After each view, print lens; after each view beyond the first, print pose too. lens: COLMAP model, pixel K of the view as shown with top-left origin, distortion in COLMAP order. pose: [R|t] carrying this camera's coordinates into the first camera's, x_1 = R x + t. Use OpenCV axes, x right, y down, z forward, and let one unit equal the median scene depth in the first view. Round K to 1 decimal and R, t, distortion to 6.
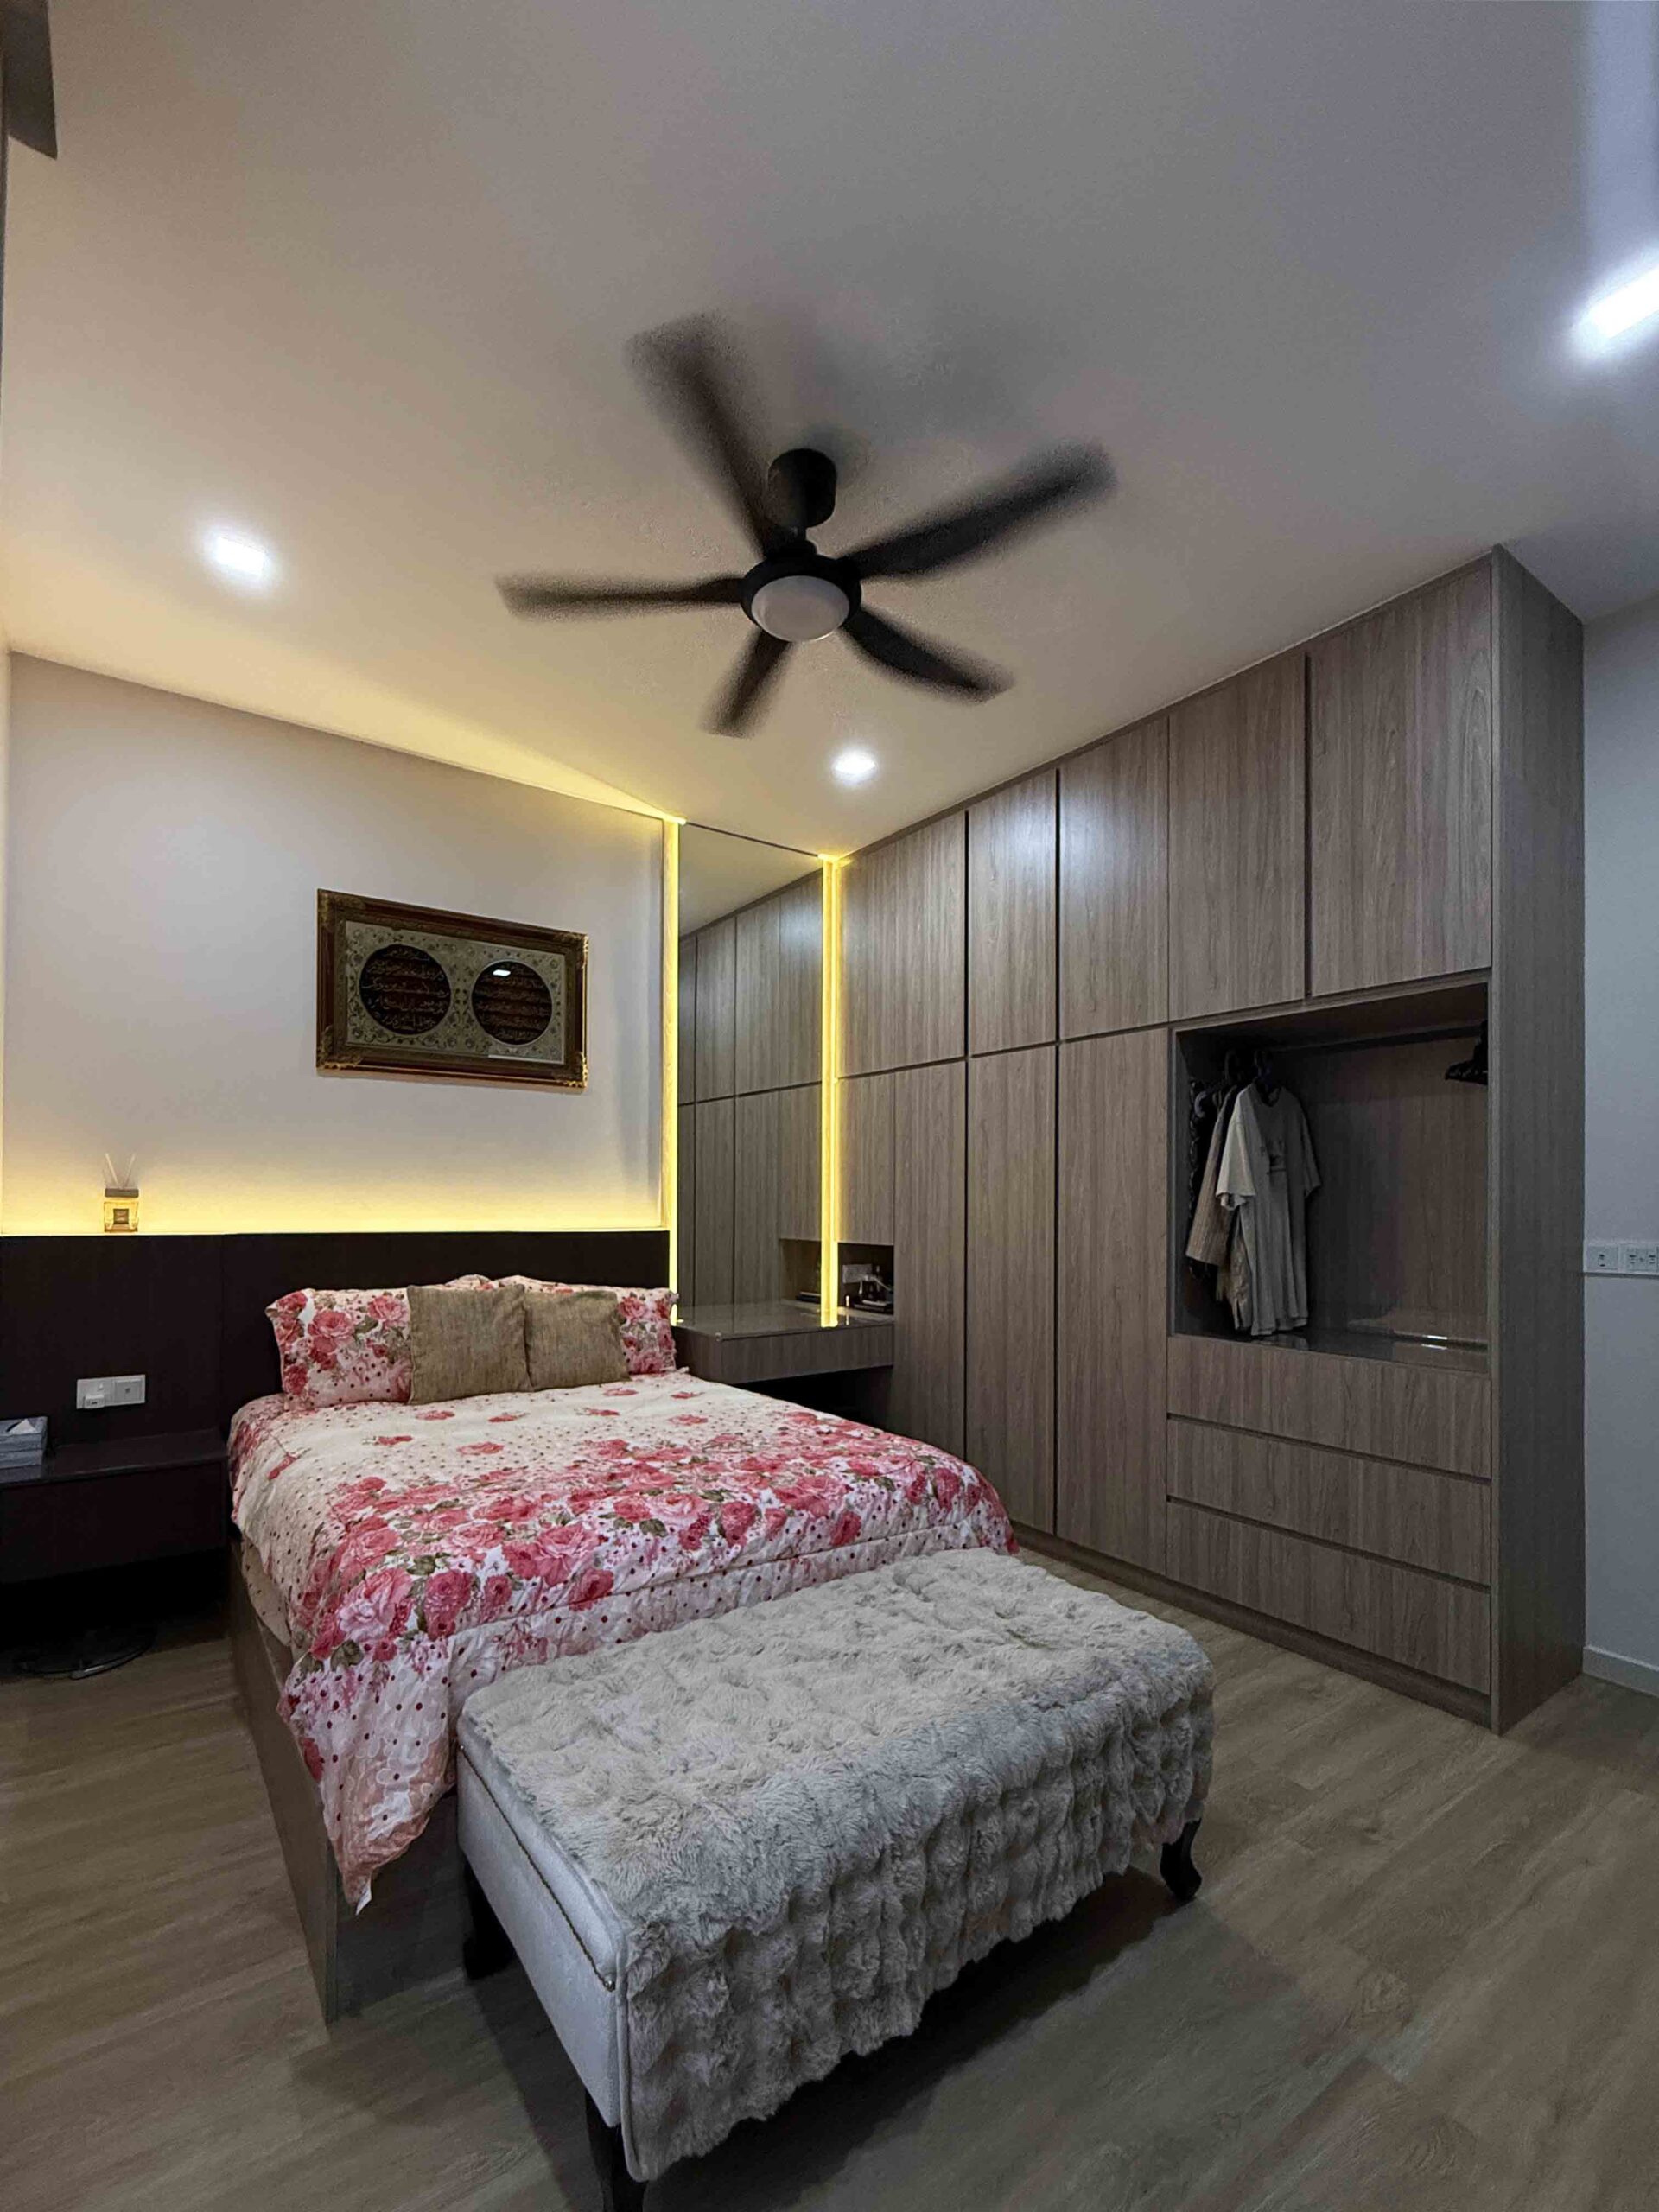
lens RADIAL K [[956.3, 0, 726.5], [0, 956.3, 1200.9], [0, 0, 1]] dist [-0.002222, -0.003063]
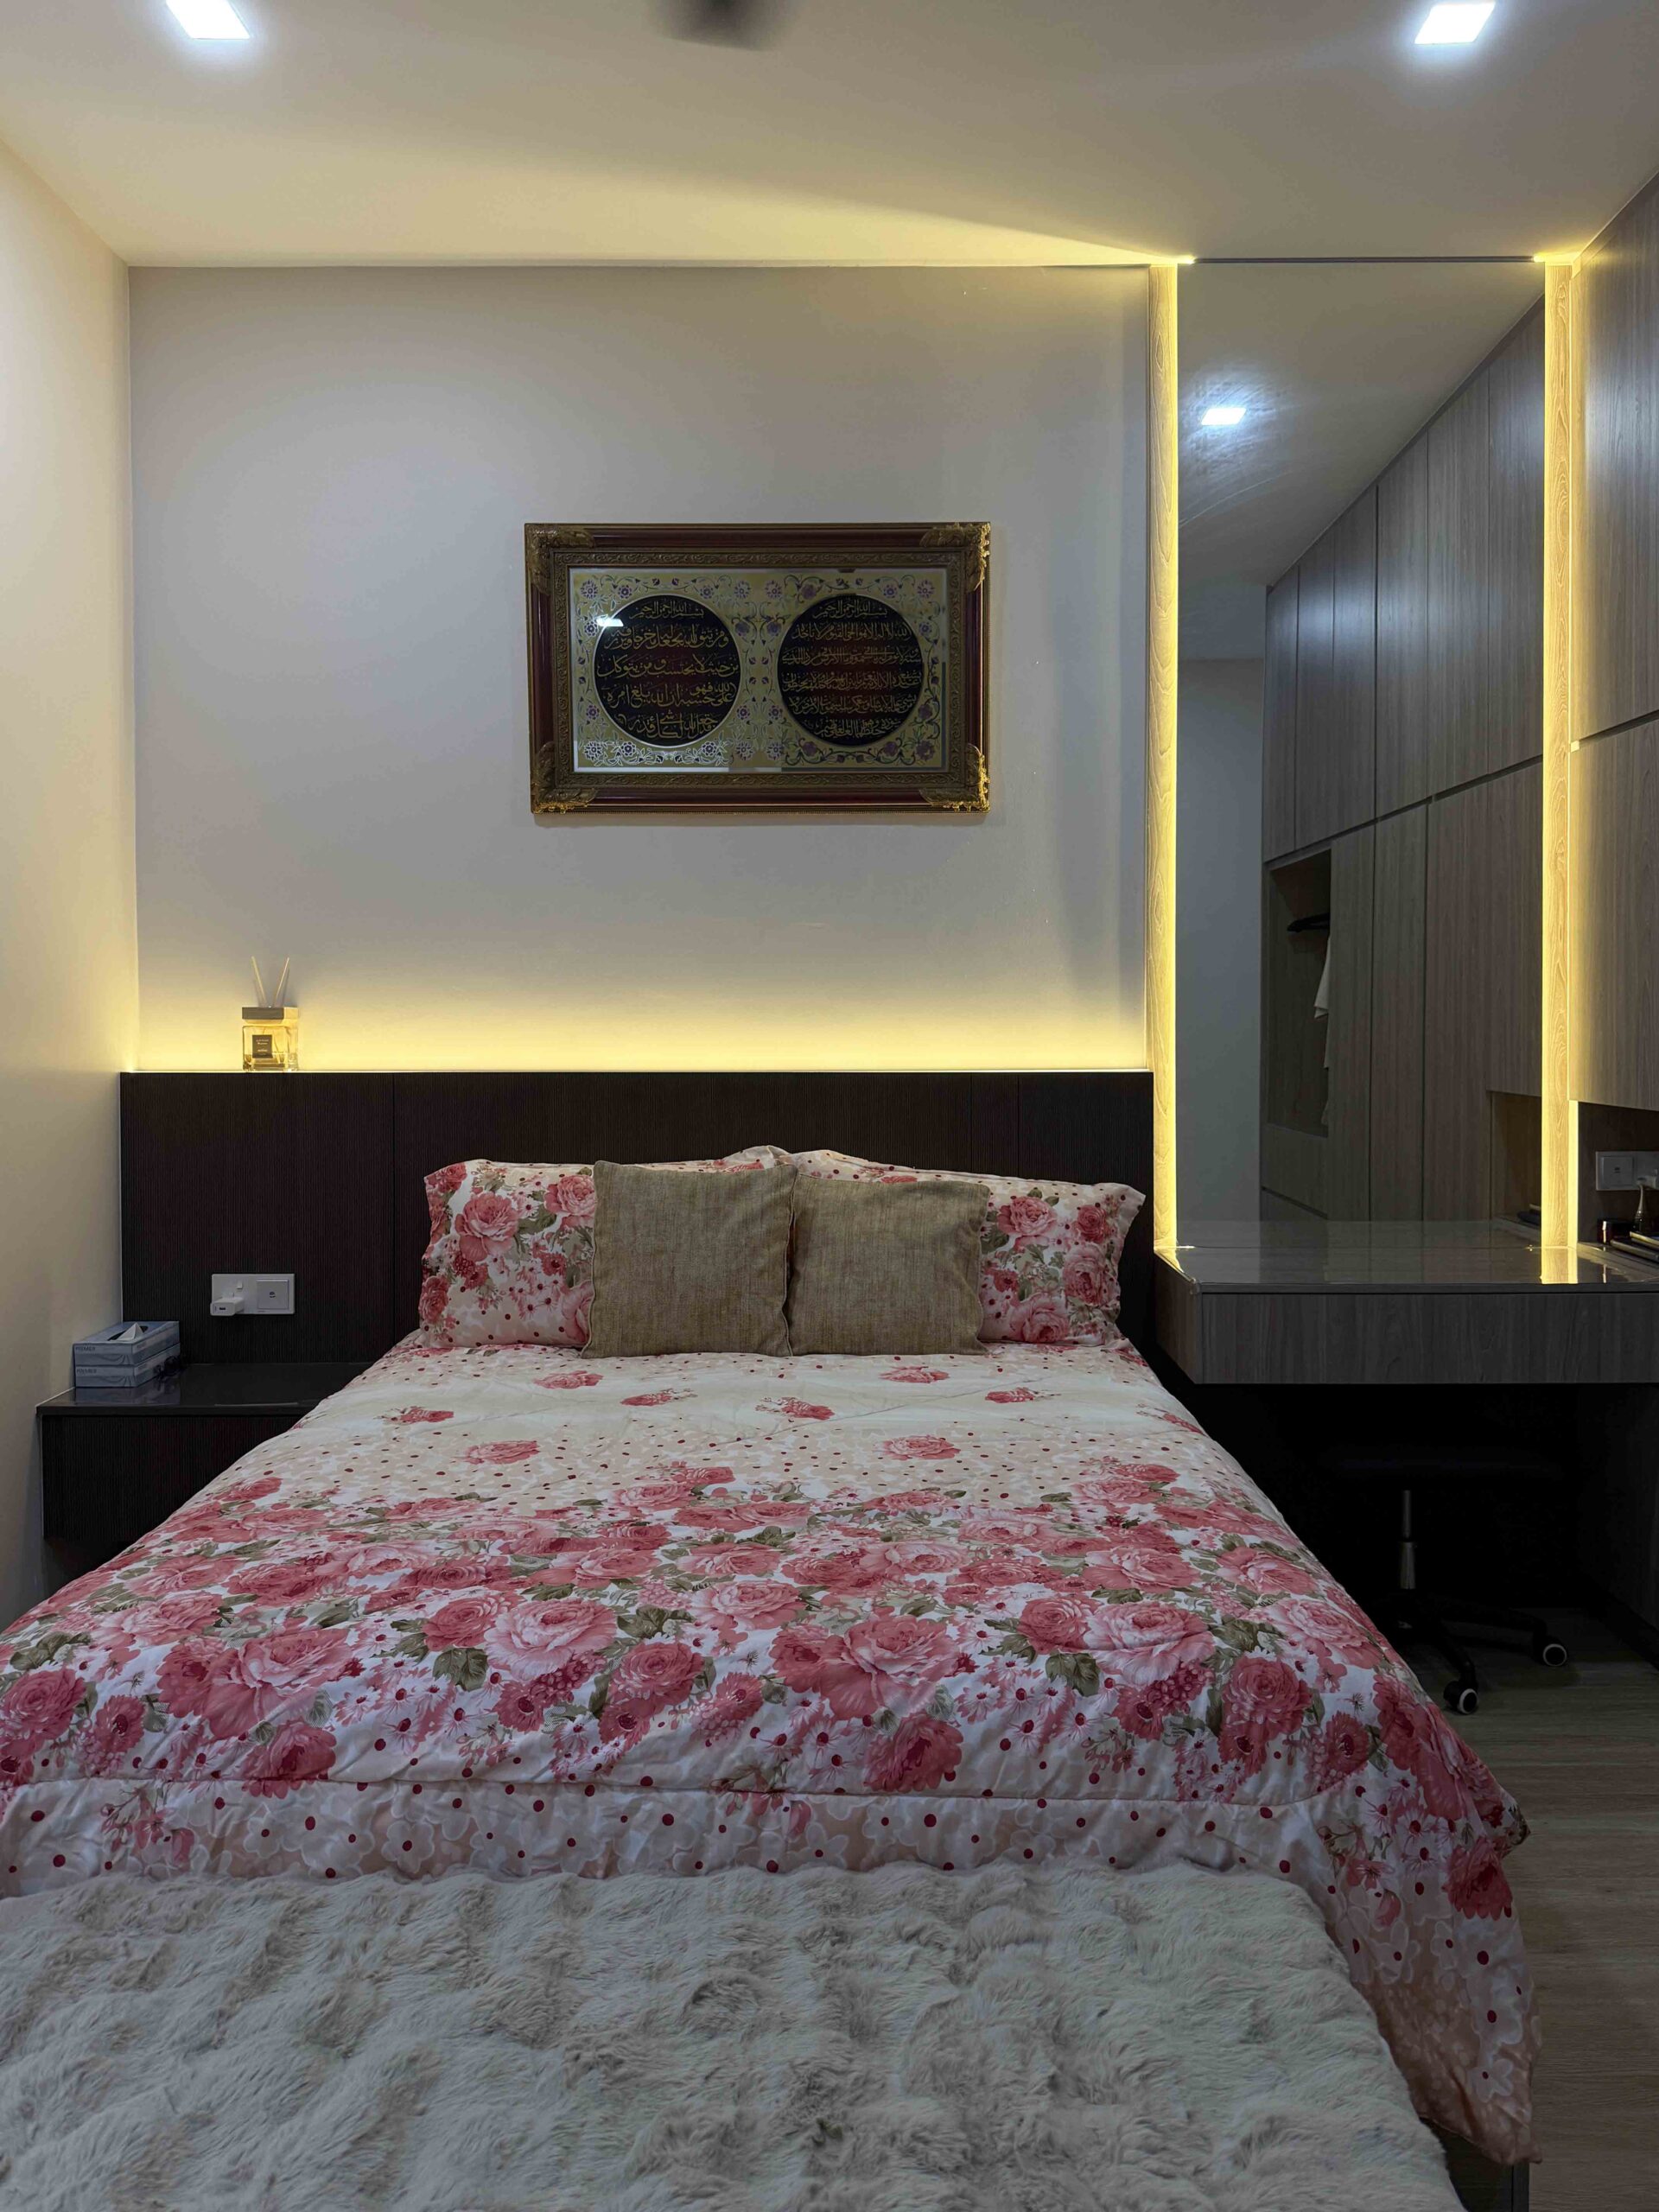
lens RADIAL K [[1531.6, 0, 817.8], [0, 1531.6, 1083.3], [0, 0, 1]] dist [0.027862, -0.042181]
pose [[0.839400, 0.013163, -0.543355, 0.301637], [0.009707, 0.999184, 0.039201, 0.002831], [0.543428, -0.038180, 0.838587, 0.252659]]
